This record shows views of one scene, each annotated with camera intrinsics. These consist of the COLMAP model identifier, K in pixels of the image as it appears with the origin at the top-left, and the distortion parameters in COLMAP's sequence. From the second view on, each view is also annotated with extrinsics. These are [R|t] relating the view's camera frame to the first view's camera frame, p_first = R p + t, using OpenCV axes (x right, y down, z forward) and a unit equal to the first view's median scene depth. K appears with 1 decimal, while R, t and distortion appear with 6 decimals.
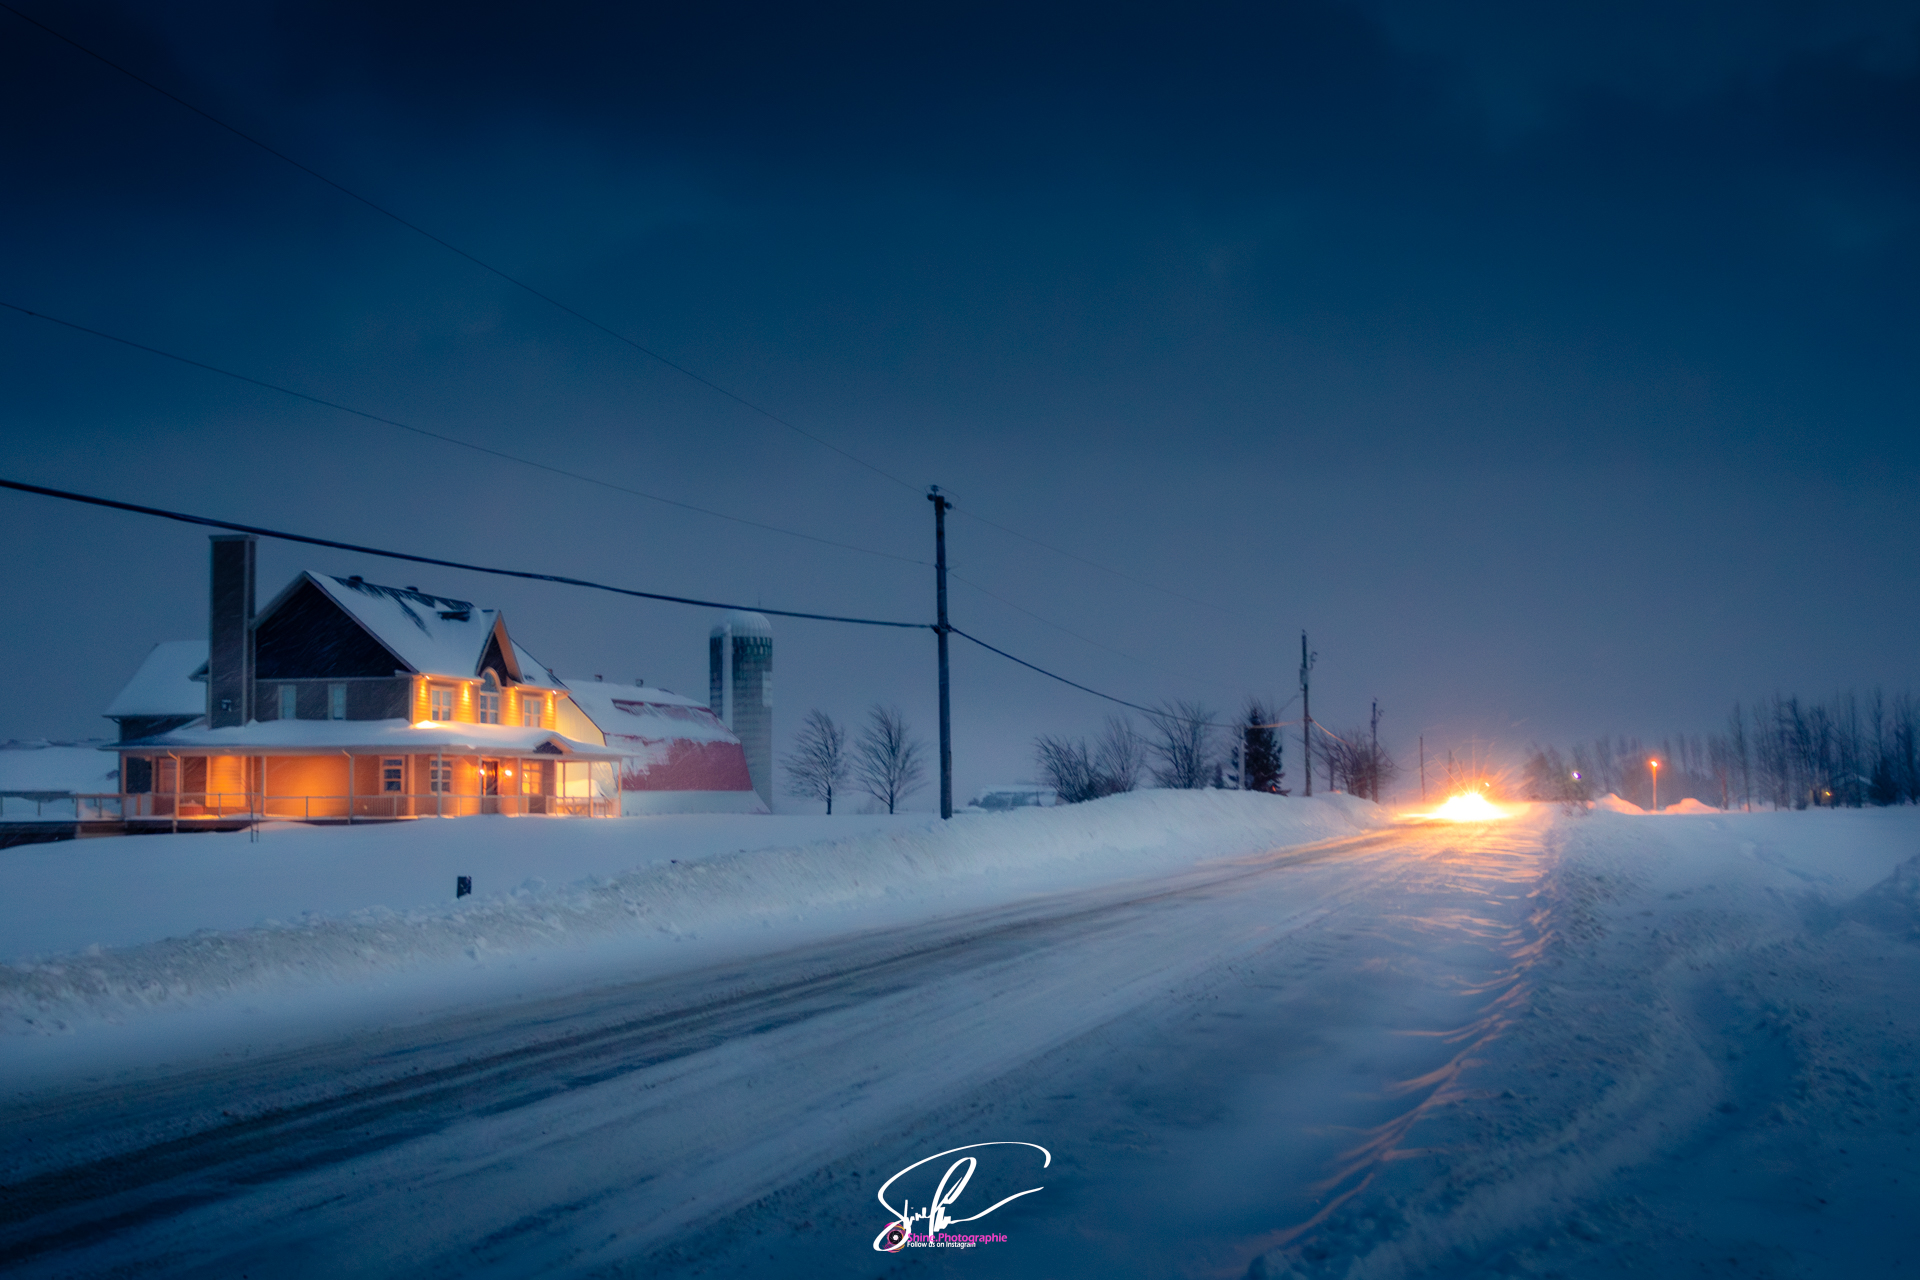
lens RADIAL K [[2538.7, 0, 960.1], [0, 2538.7, 639.7], [0, 0, 1]] dist [0.011737, 0.000000]
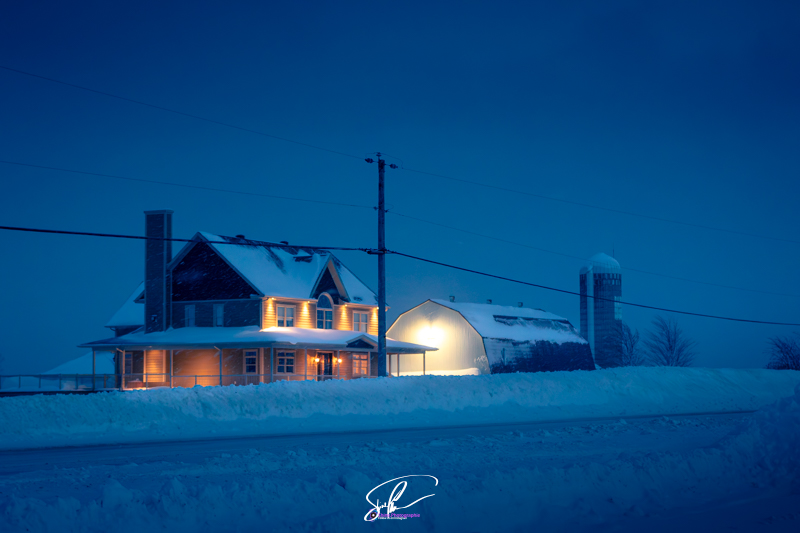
lens RADIAL K [[1642.5, 0, 400.0], [0, 1642.5, 266.4], [0, 0, 1]] dist [0.023232, 0.000000]
pose [[0.956813, -0.020115, -0.290008, 0.150112], [0.017219, 0.999773, -0.012535, 0.008775], [0.290194, 0.007000, 0.956942, 0.061262]]
